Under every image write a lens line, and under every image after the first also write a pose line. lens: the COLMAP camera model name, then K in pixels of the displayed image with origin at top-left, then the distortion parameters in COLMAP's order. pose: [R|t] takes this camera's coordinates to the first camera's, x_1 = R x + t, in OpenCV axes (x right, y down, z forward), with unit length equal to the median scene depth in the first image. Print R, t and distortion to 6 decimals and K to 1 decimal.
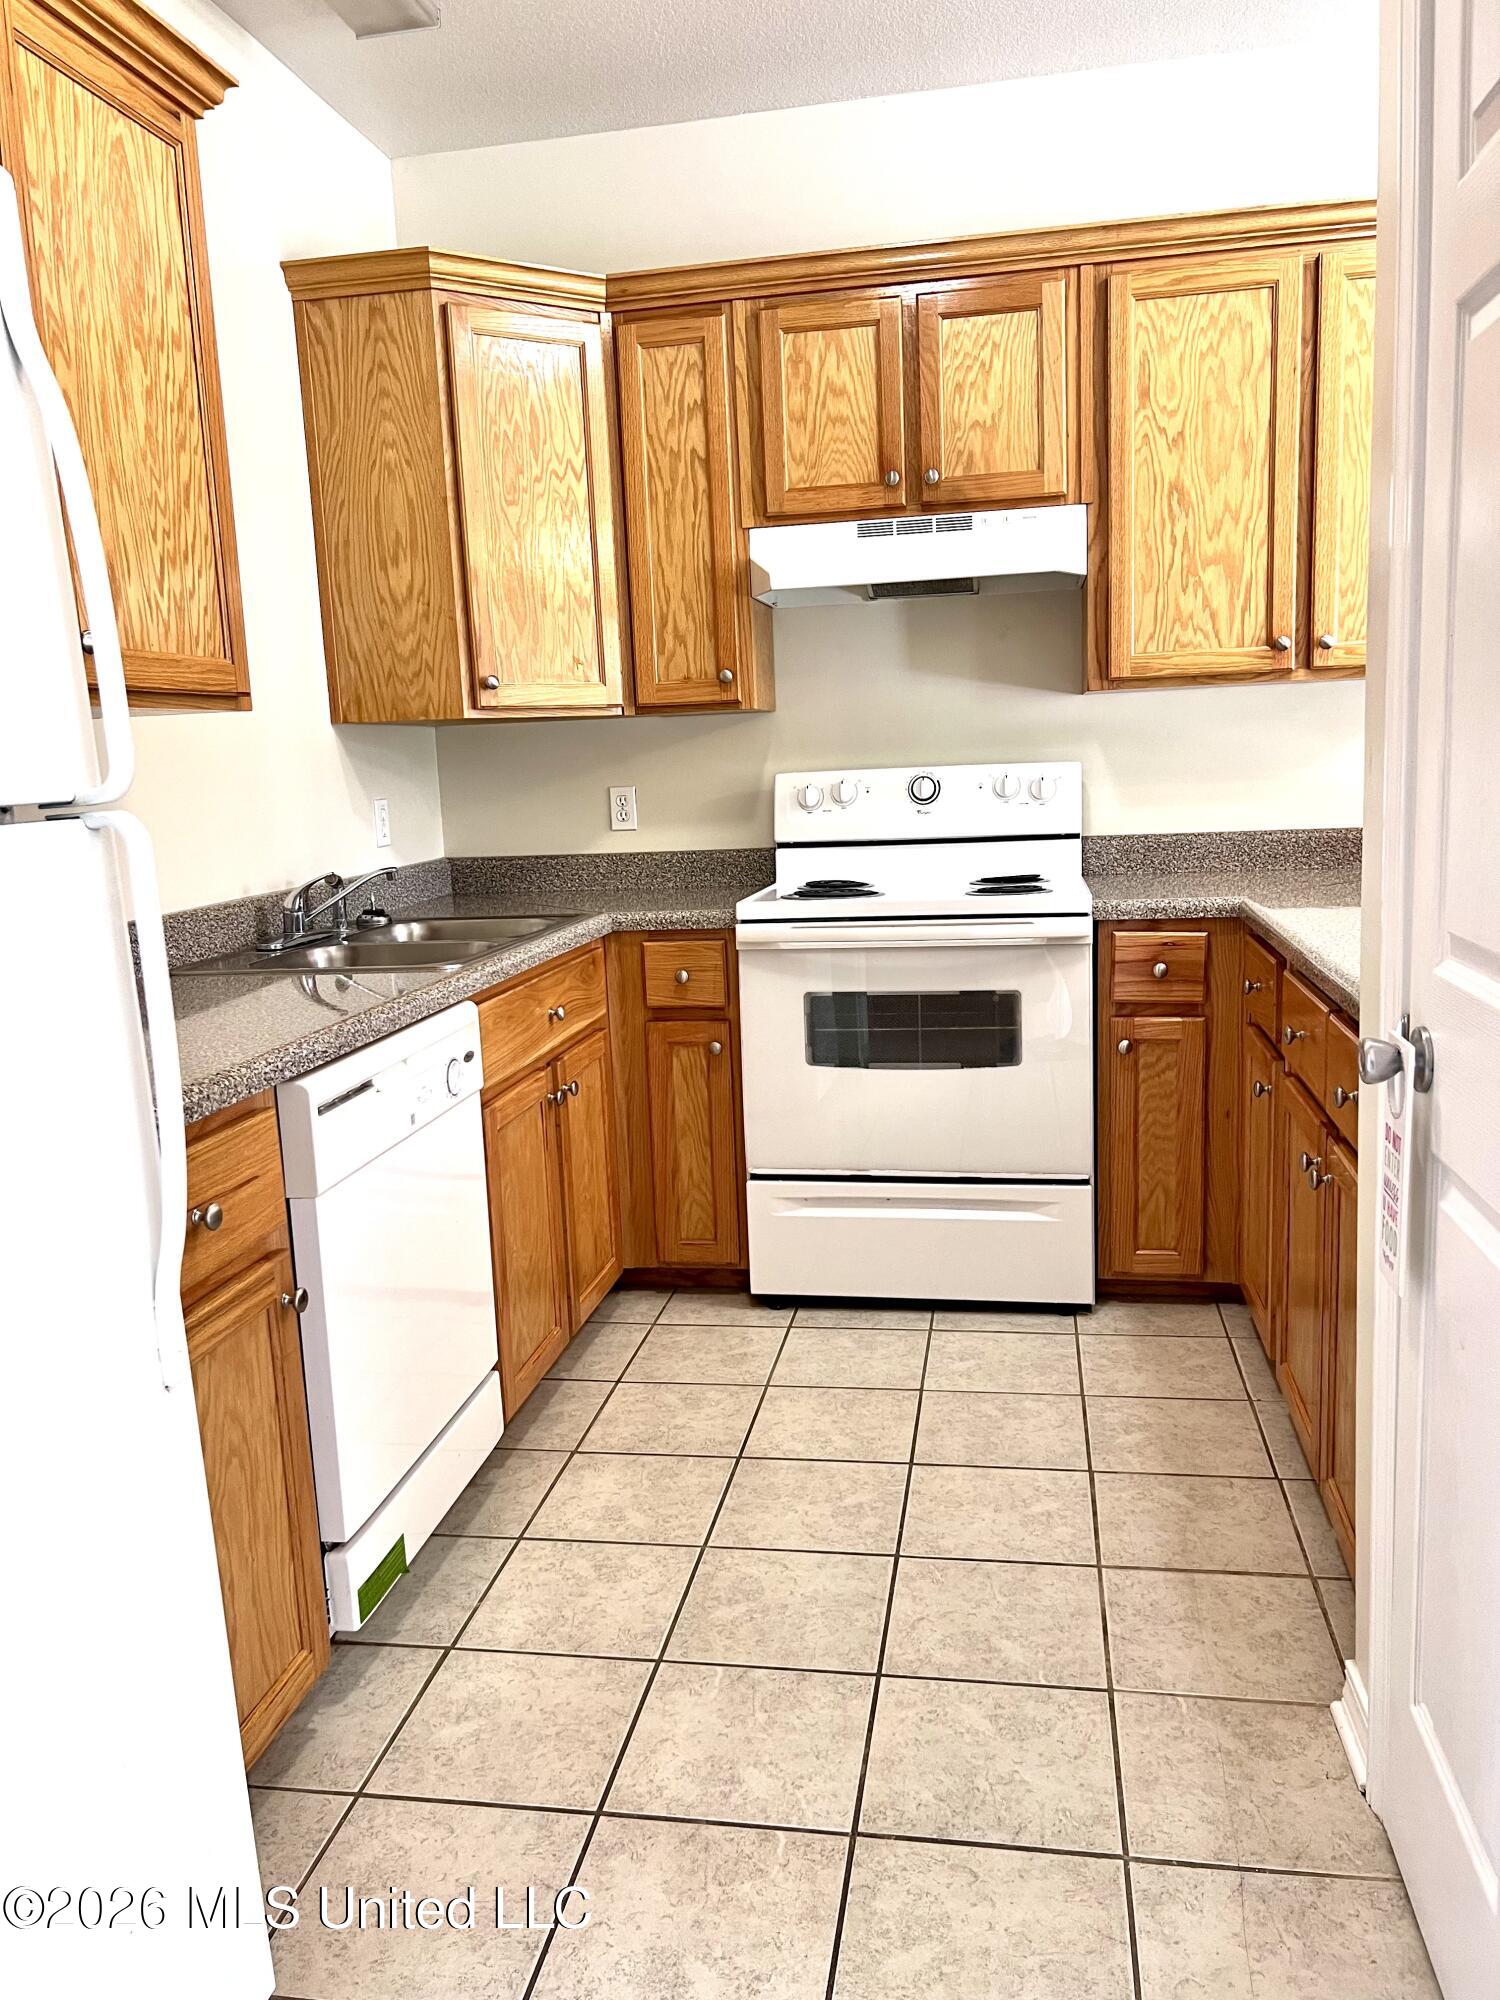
lens RADIAL K [[1503.6, 0, 753.9], [0, 1503.6, 1006.4], [0, 0, 1]] dist [0.026704, -0.041244]
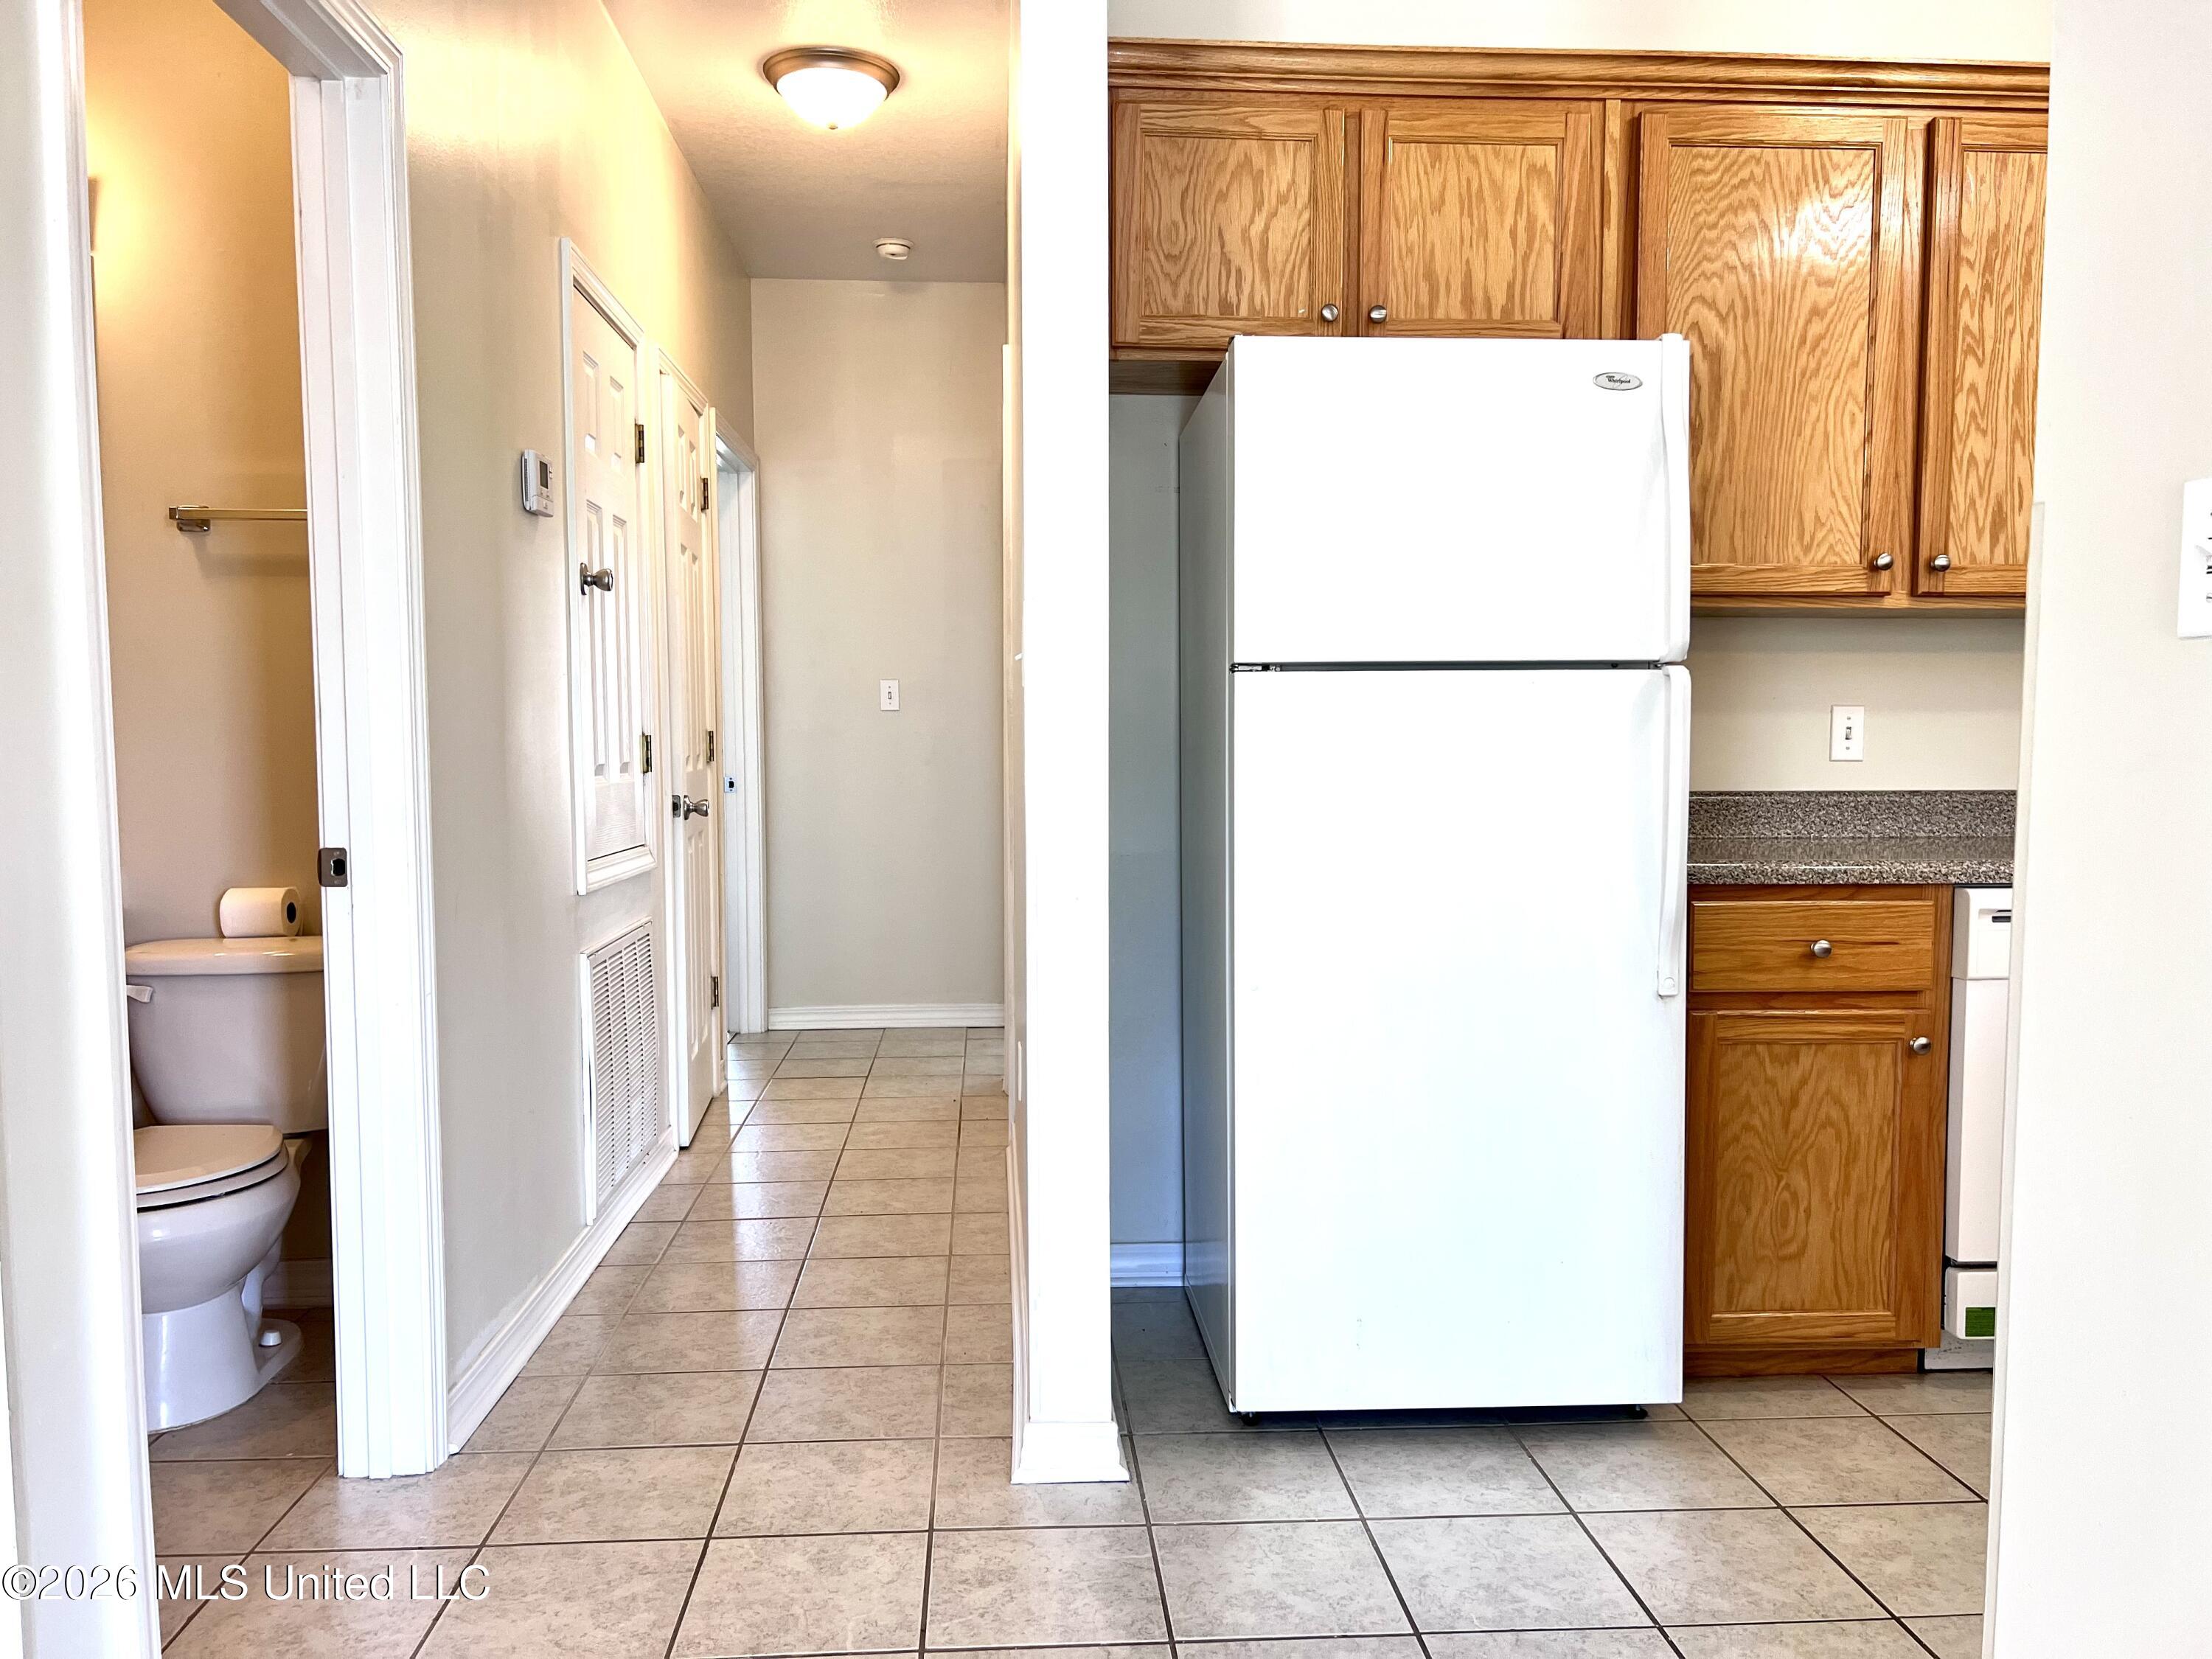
lens RADIAL K [[1663.0, 0, 1108.1], [0, 1663.0, 848.6], [0, 0, 1]] dist [0.026704, -0.041244]
pose [[0.253917, 0.113510, -0.960542, 0.846349], [-0.174438, 0.982180, 0.069955, 0.041692], [0.951366, 0.149792, 0.269193, -0.102095]]
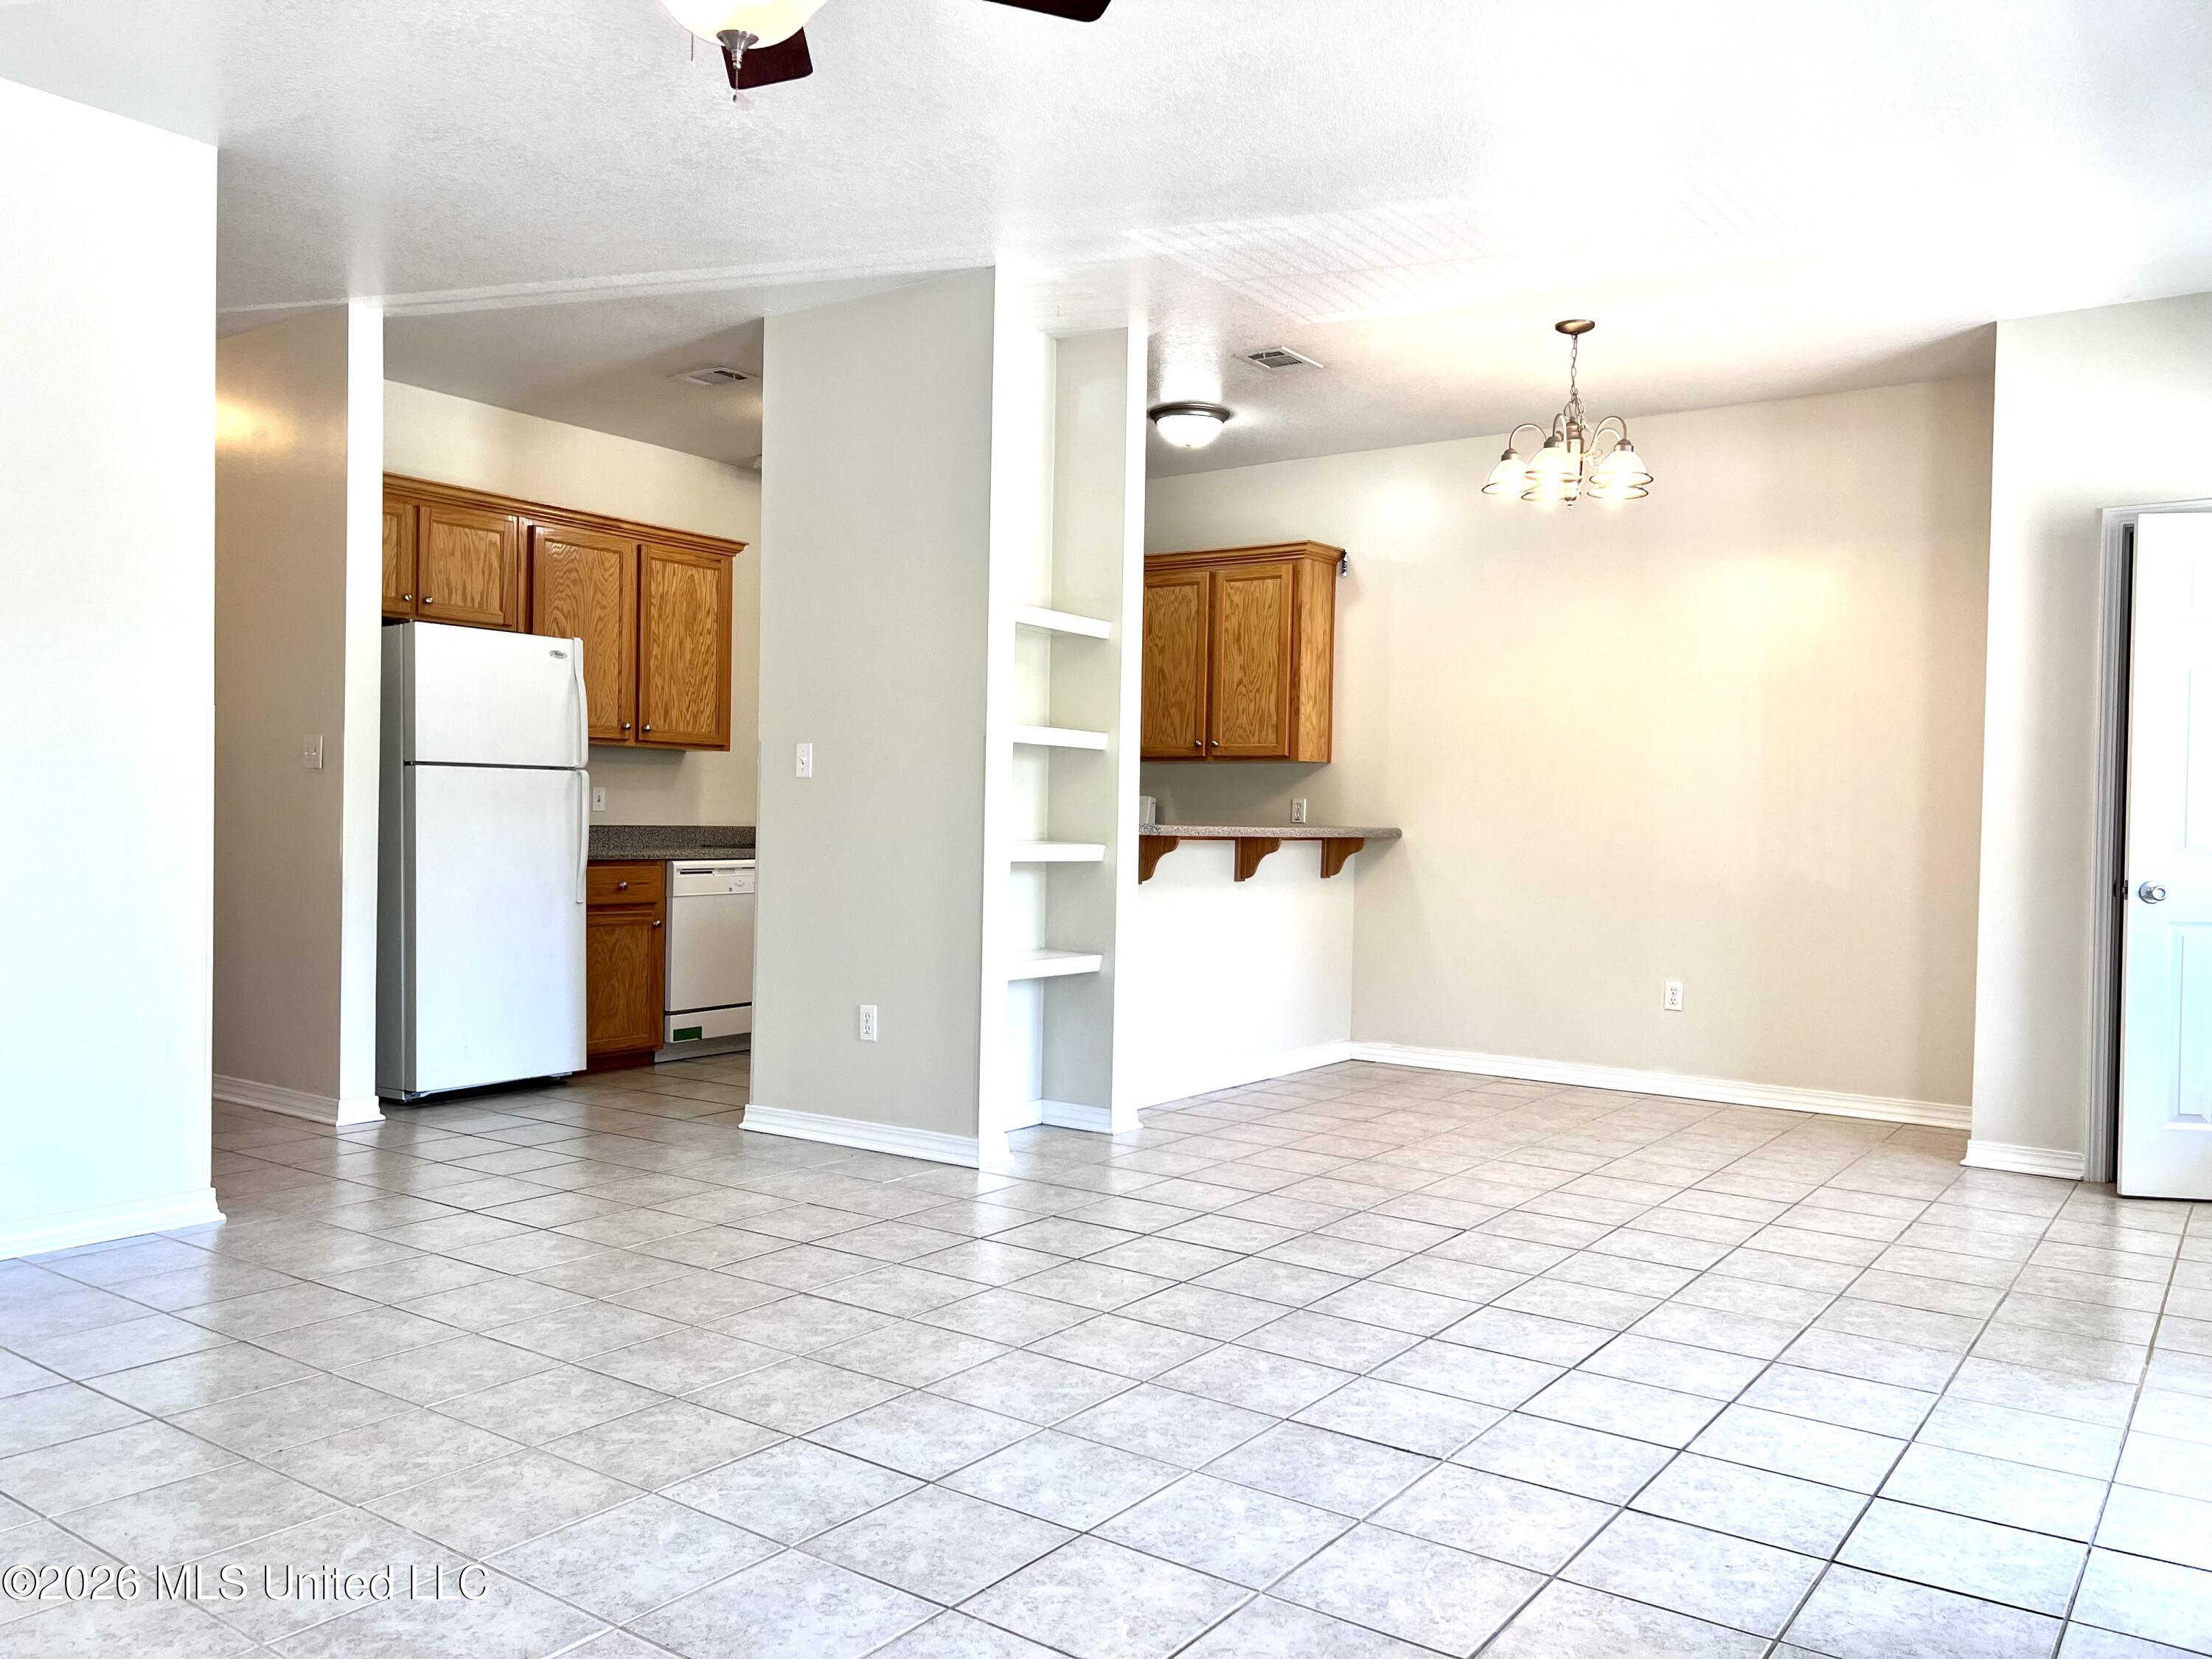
lens RADIAL K [[1663.0, 0, 1106.5], [0, 1663.0, 820.5], [0, 0, 1]] dist [0.026704, -0.041244]
pose [[0.911624, 0.062135, -0.406301, 1.925235], [-0.127465, 0.982511, -0.135742, 0.316802], [0.390761, 0.175534, 0.903600, -1.830213]]
